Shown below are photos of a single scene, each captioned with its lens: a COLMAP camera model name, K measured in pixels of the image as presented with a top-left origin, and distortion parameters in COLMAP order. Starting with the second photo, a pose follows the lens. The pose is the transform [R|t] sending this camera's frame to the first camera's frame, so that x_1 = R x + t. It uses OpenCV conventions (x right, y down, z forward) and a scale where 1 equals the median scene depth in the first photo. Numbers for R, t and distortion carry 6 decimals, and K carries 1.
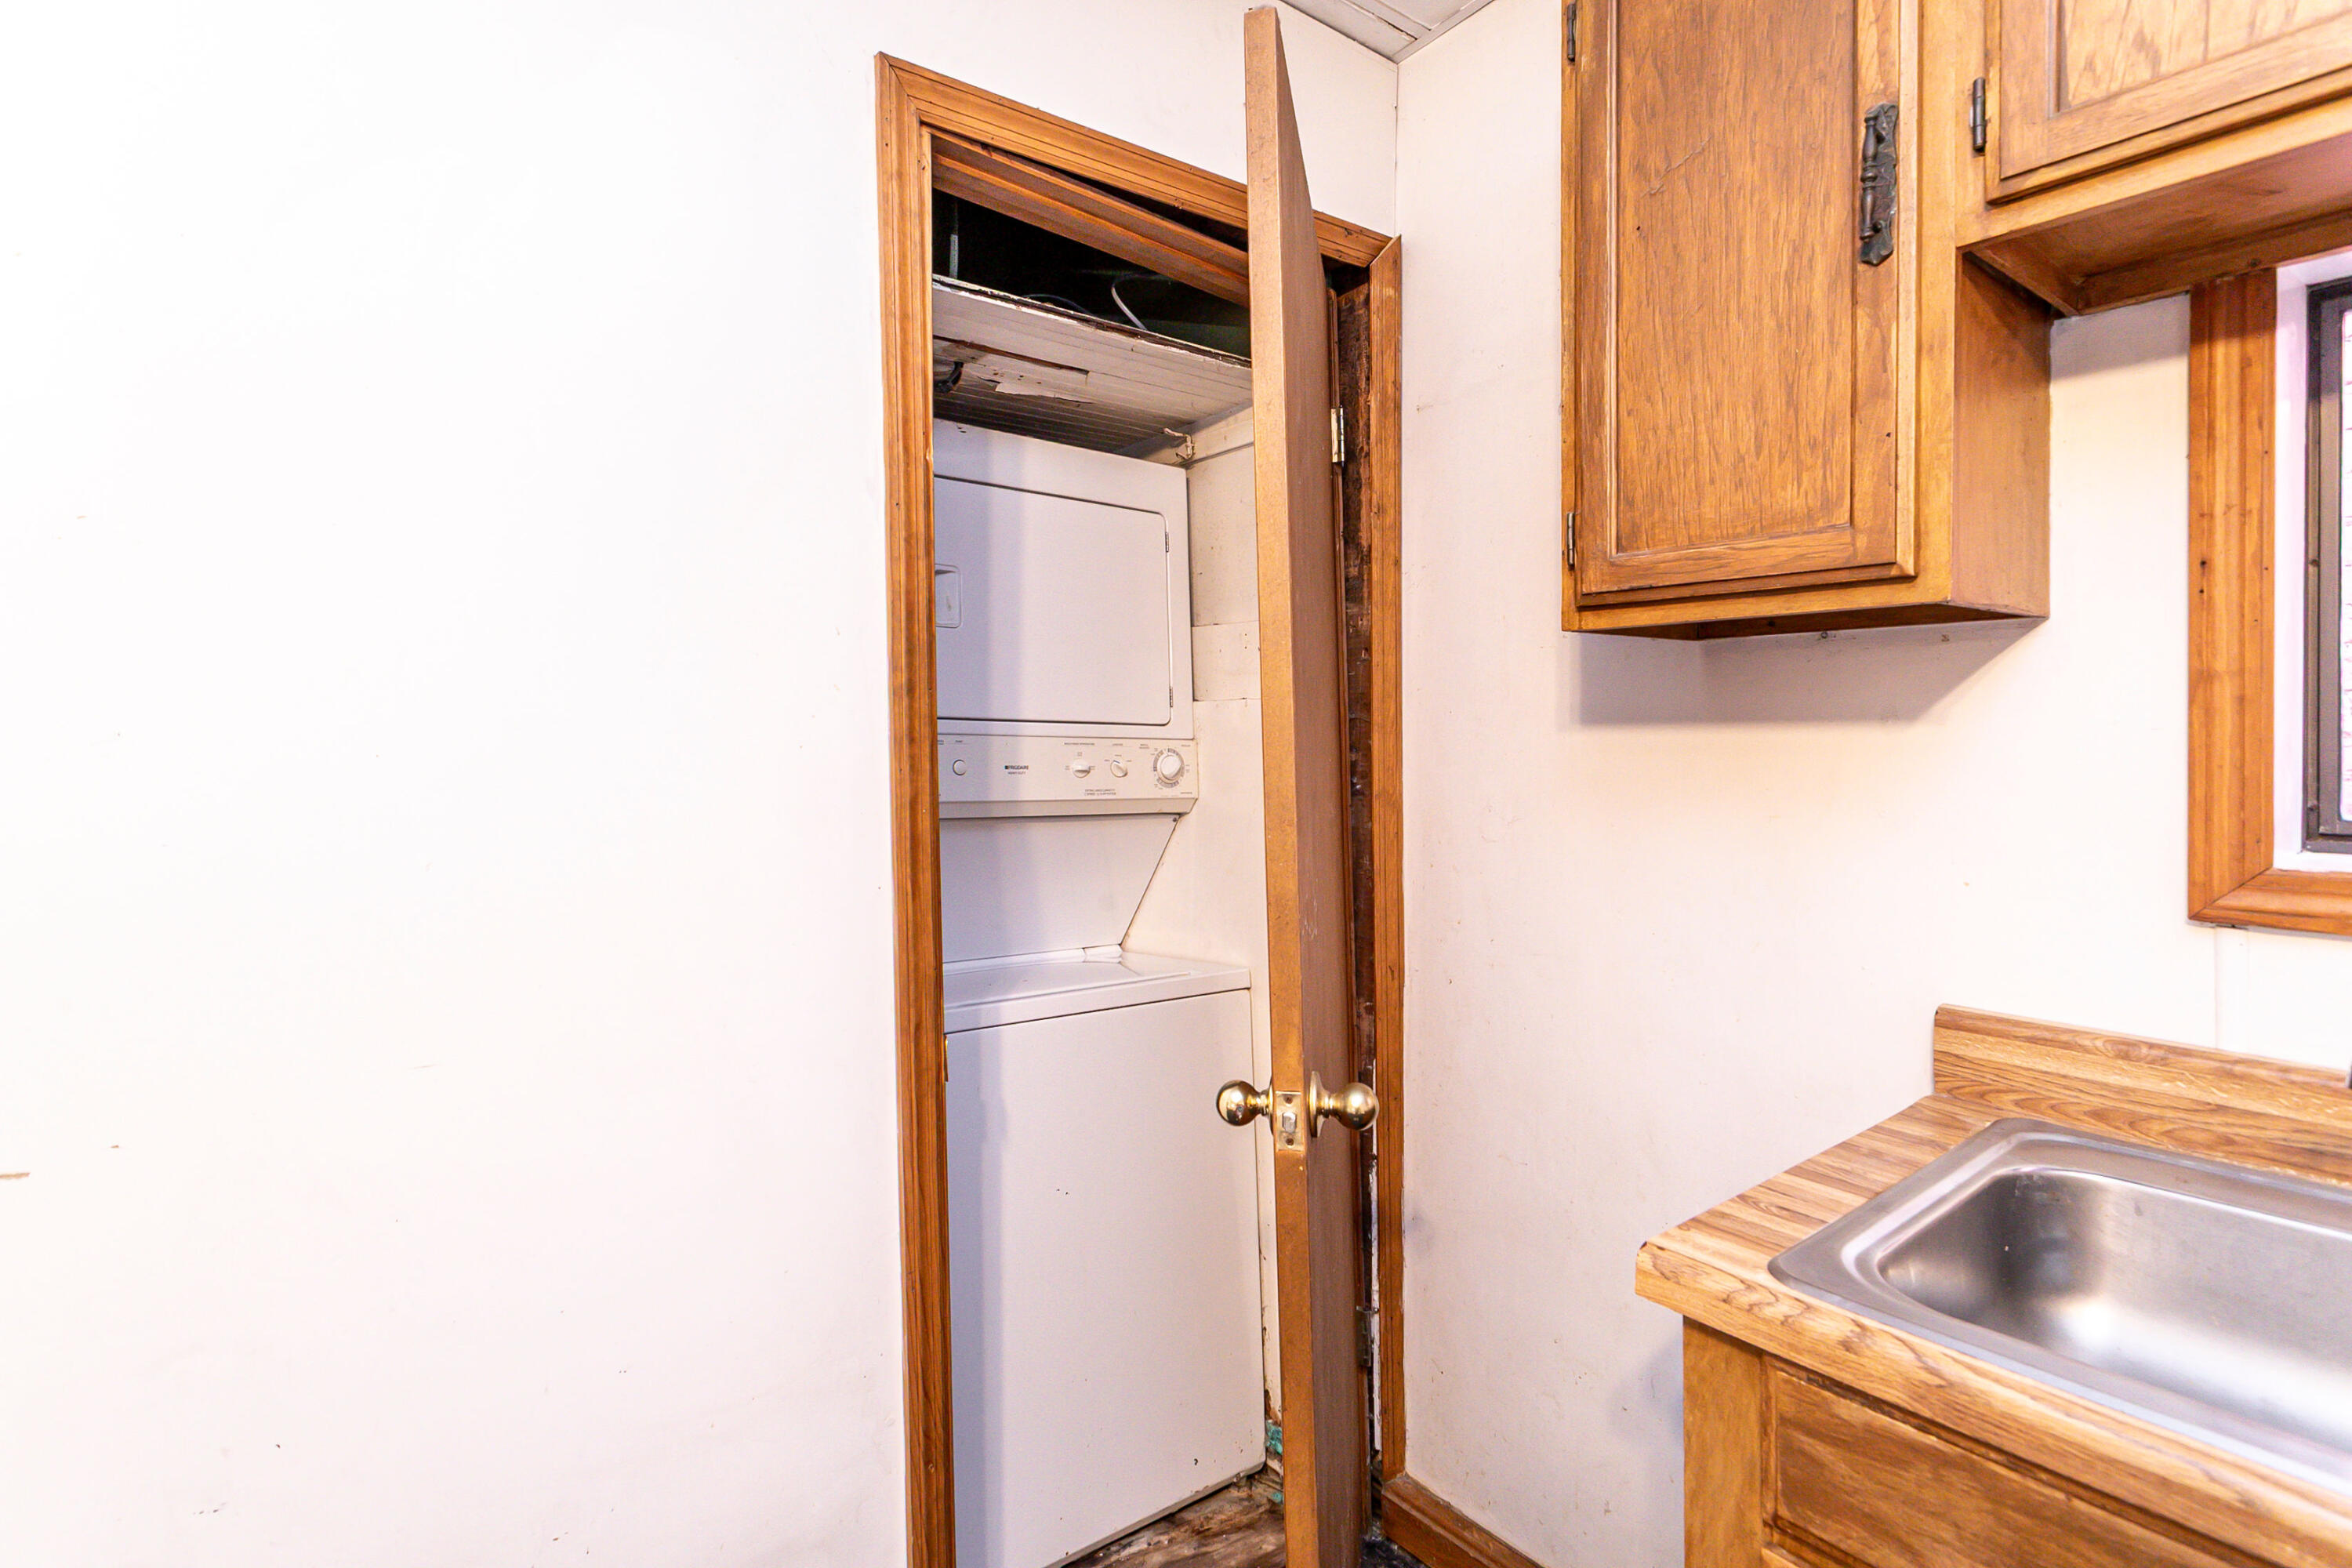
lens RADIAL K [[1156.5, 0, 1154.3], [0, 1156.5, 739.1], [0, 0, 1]] dist [-0.036068, 0.020459]
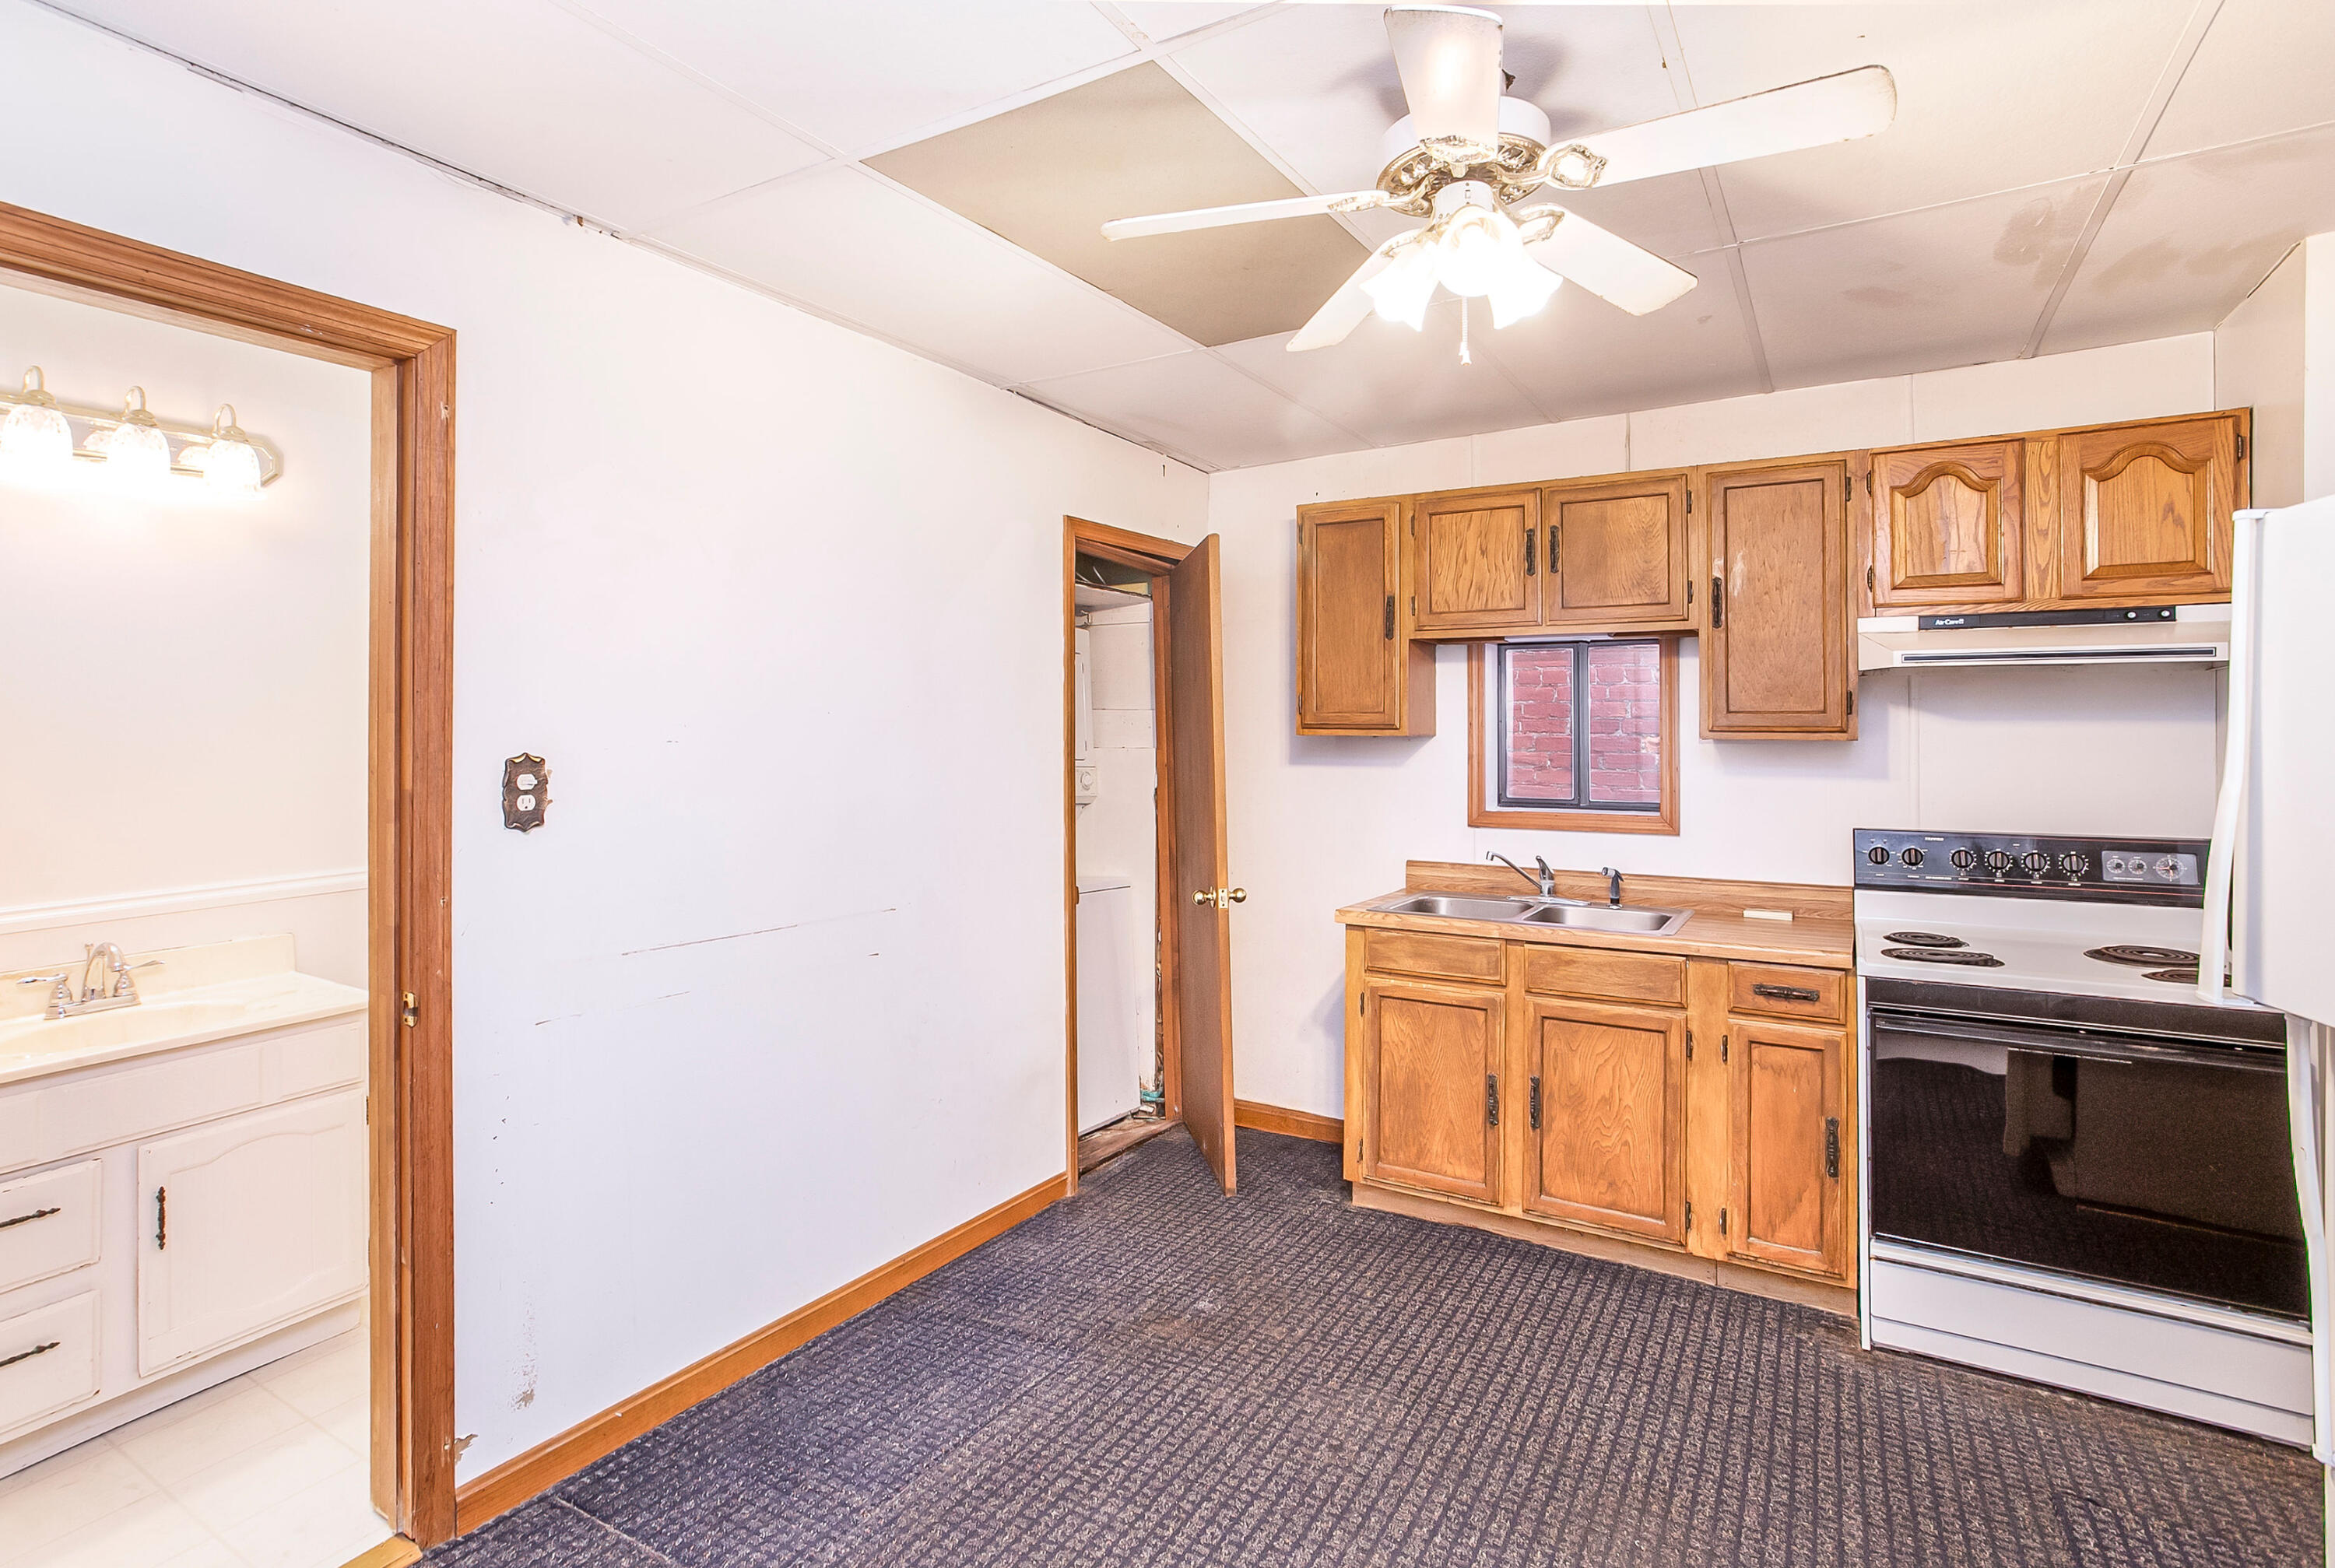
lens RADIAL K [[1148.0, 0, 1159.1], [0, 1148.0, 711.6], [0, 0, 1]] dist [-0.036068, 0.020459]
pose [[0.935083, 0.021380, 0.353784, -1.165620], [-0.009826, 0.999359, -0.034422, -0.056318], [-0.354293, 0.028712, 0.934694, -1.865931]]
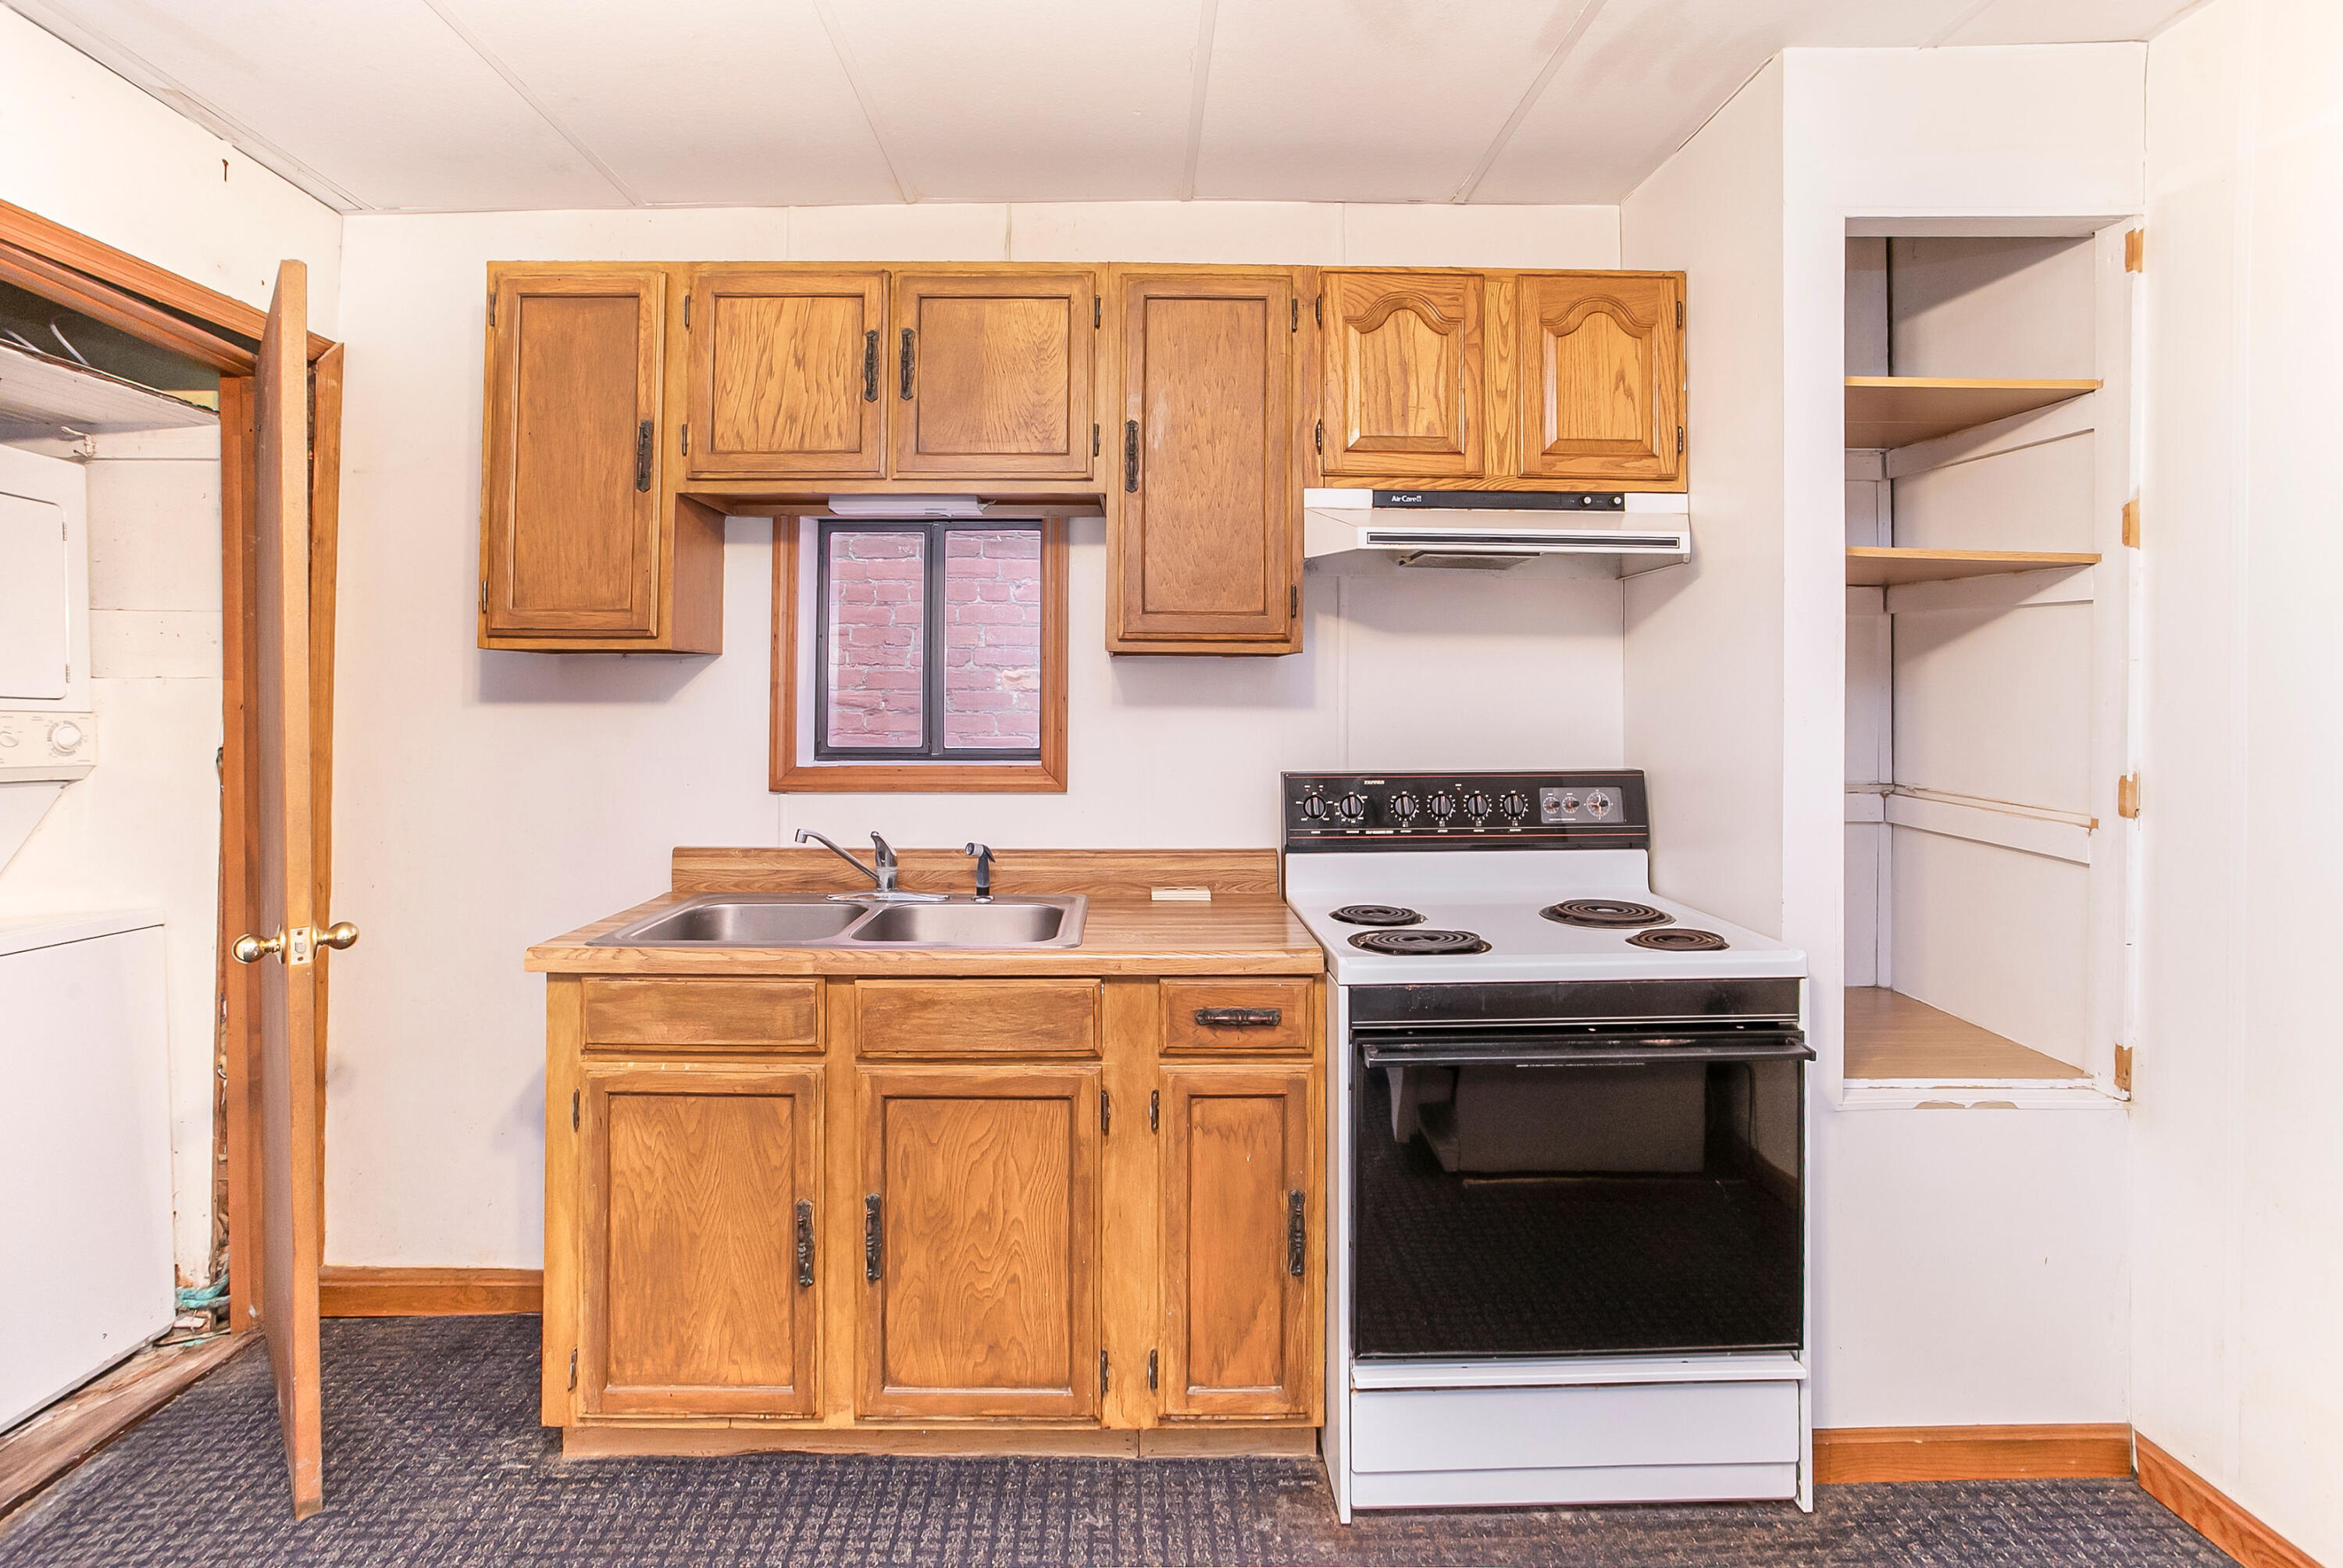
lens RADIAL K [[1152.0, 0, 1133.3], [0, 1152.0, 668.4], [0, 0, 1]] dist [-0.036068, 0.020459]
pose [[0.608230, 0.035264, 0.792977, -0.465124], [0.001329, 0.998966, -0.045443, 0.018530], [-0.793760, 0.028694, 0.607554, -0.950307]]
